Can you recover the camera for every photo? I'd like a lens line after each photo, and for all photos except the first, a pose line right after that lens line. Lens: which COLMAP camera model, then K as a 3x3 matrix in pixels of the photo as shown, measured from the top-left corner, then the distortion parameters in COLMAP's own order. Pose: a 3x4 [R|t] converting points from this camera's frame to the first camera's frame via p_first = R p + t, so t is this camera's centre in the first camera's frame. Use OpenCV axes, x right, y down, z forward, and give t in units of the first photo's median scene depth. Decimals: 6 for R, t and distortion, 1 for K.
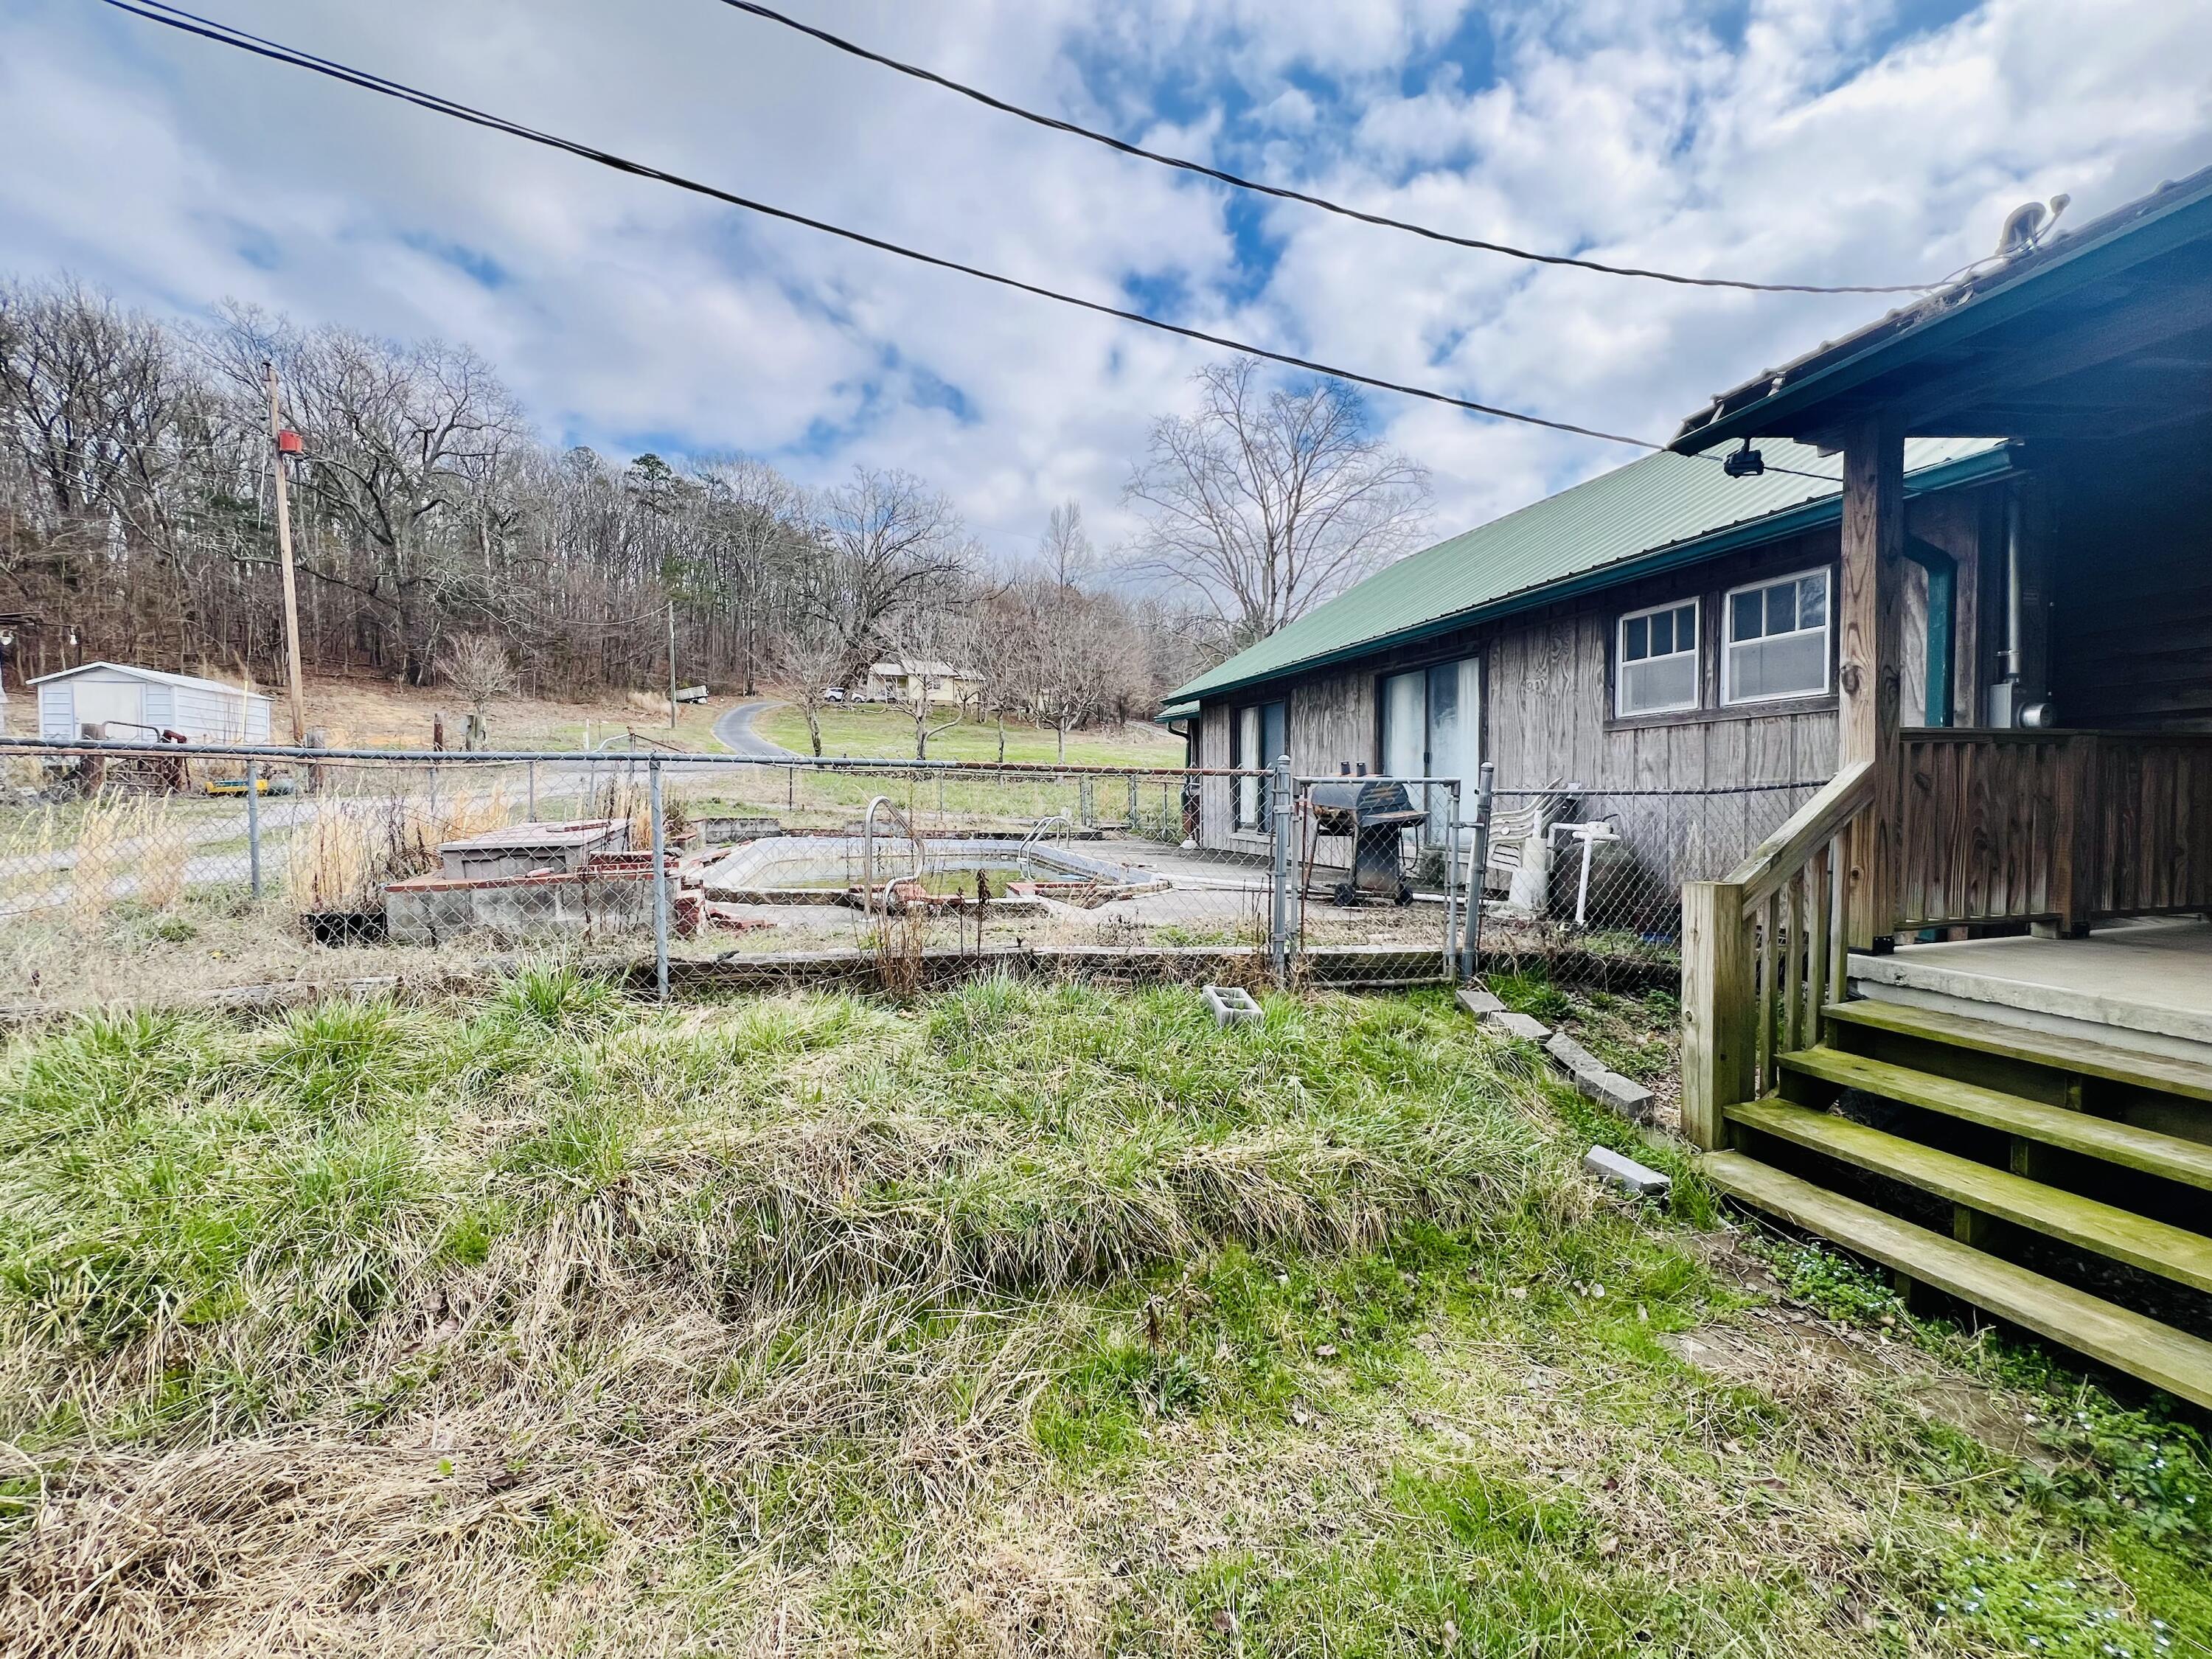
lens RADIAL K [[875.5, 0, 1100.8], [0, 875.5, 832.1], [0, 0, 1]] dist [0.001096, 0.000417]
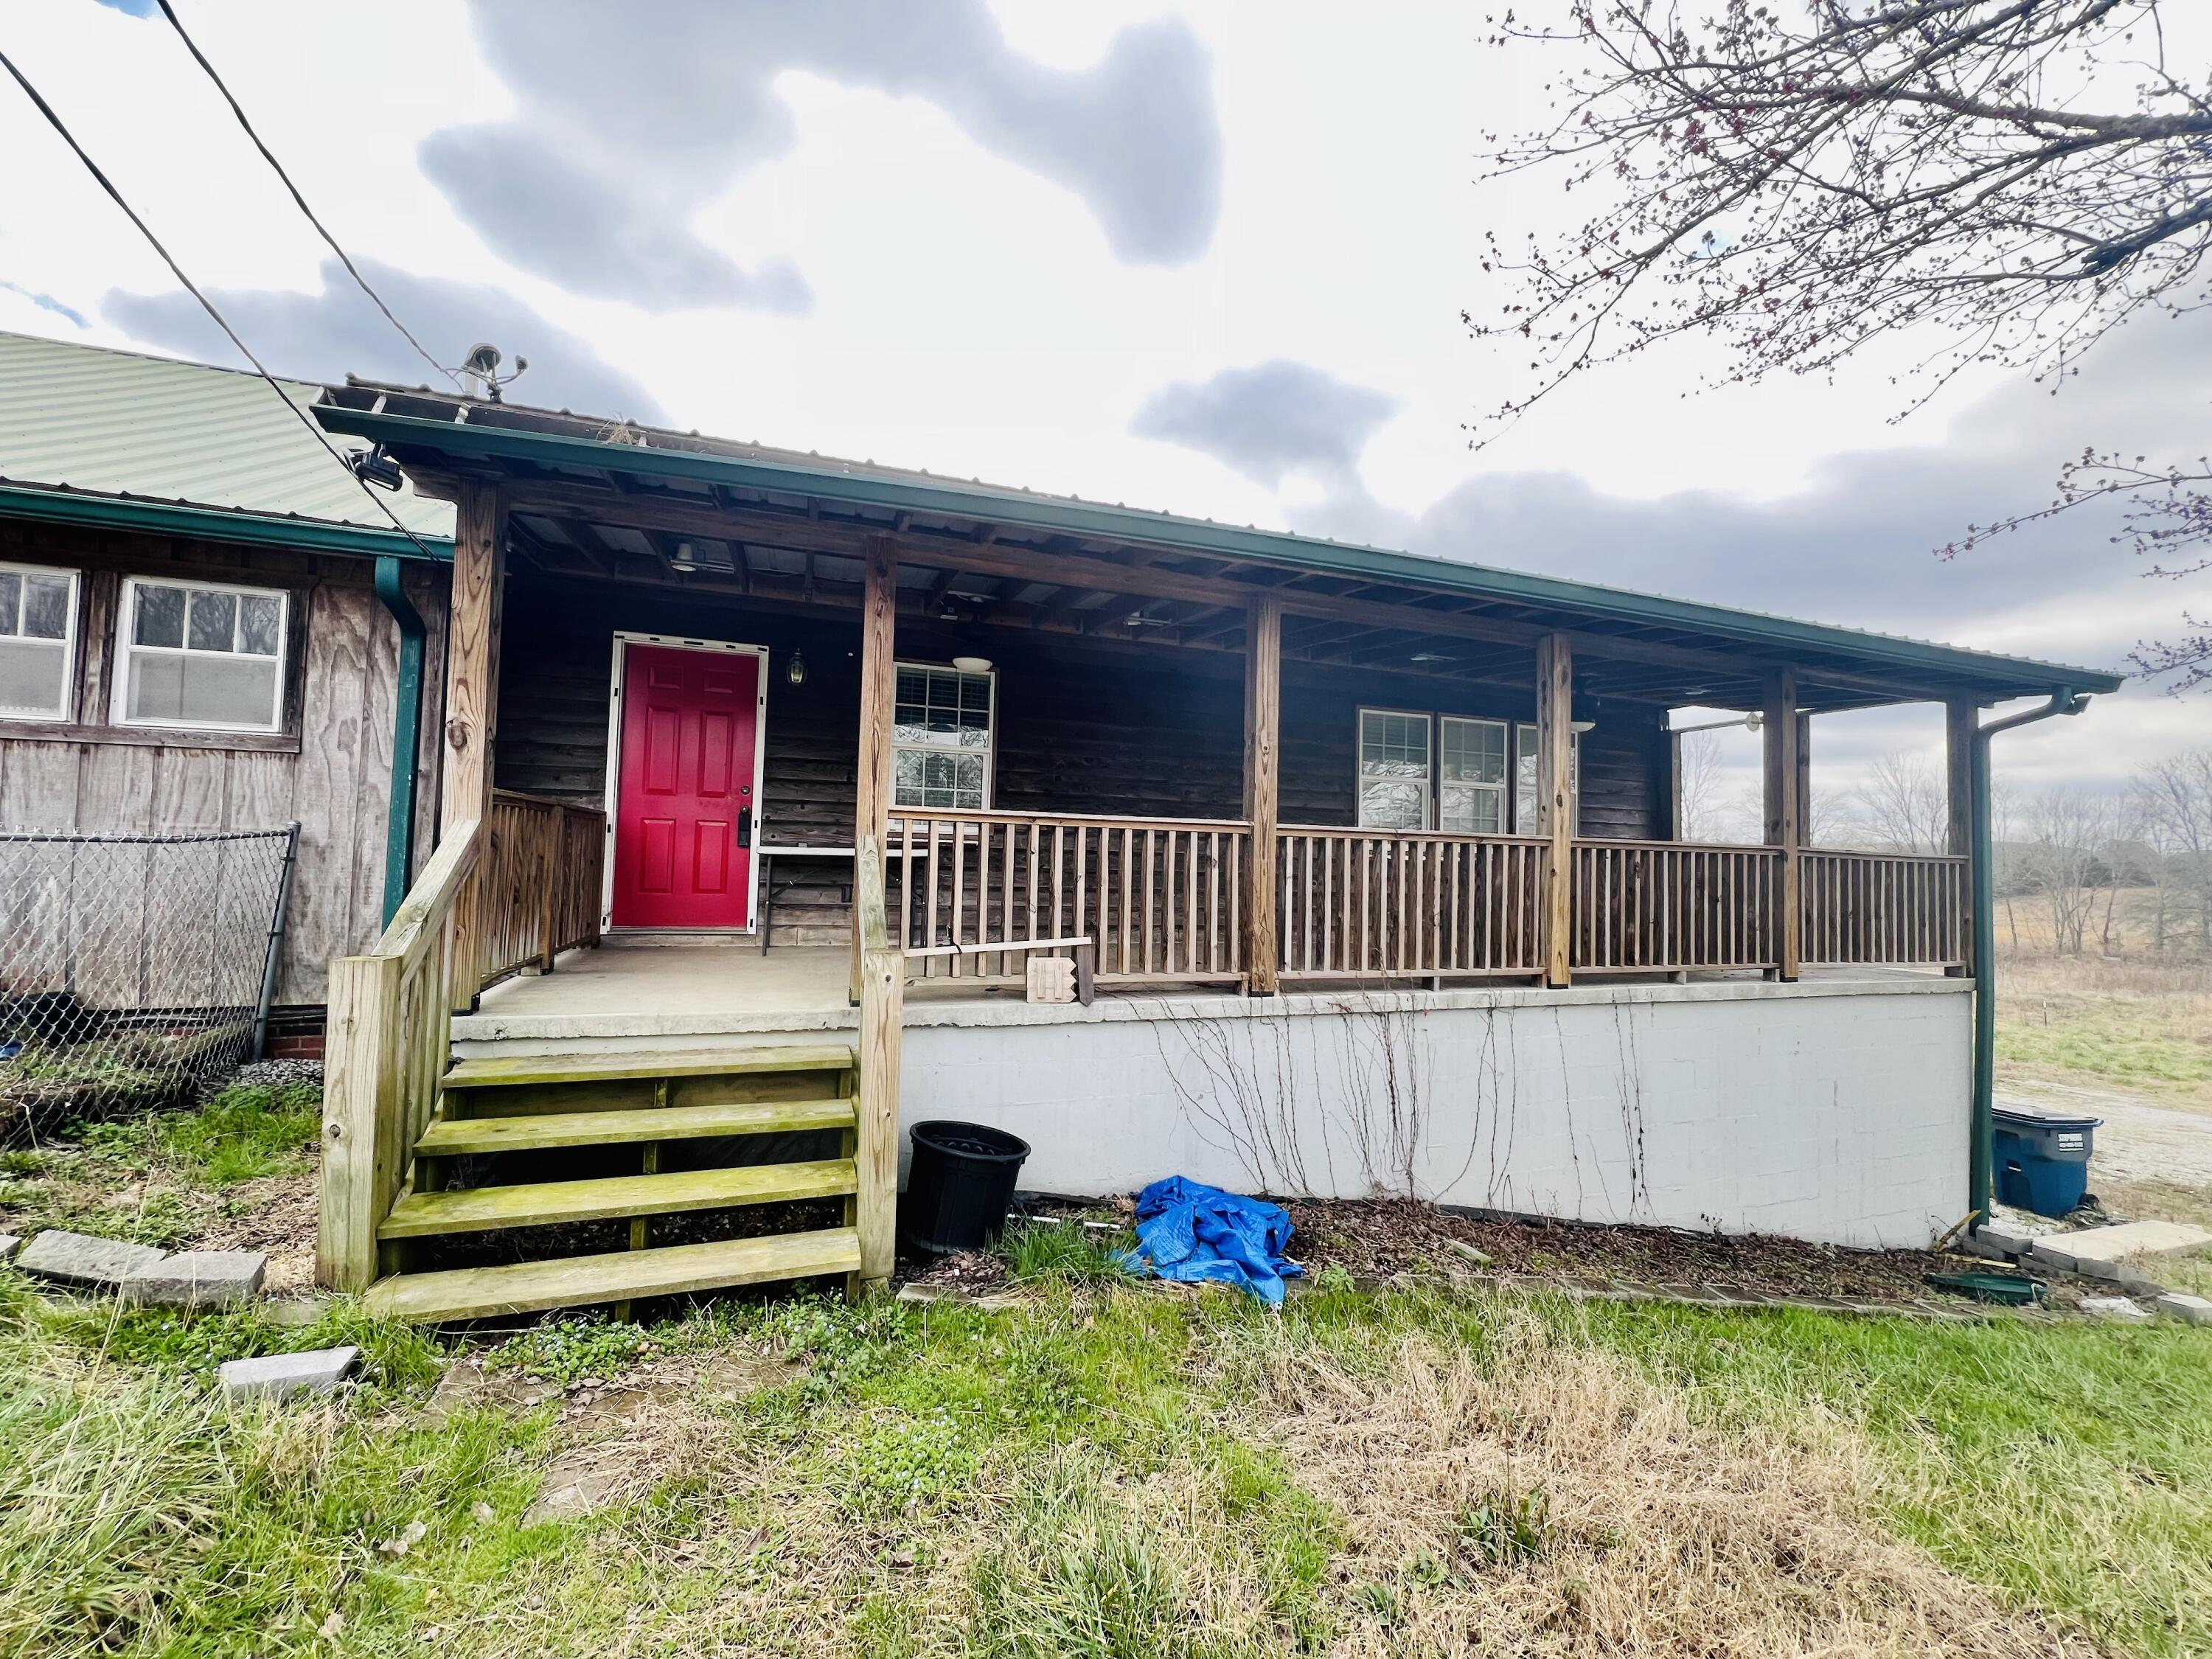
lens RADIAL K [[875.5, 0, 1111.1], [0, 875.5, 830.5], [0, 0, 1]] dist [0.001096, 0.000417]
pose [[-0.057983, 0.041480, 0.997455, -0.169884], [0.013798, 0.999074, -0.040745, -0.018660], [-0.998222, 0.011401, -0.058502, 0.347124]]
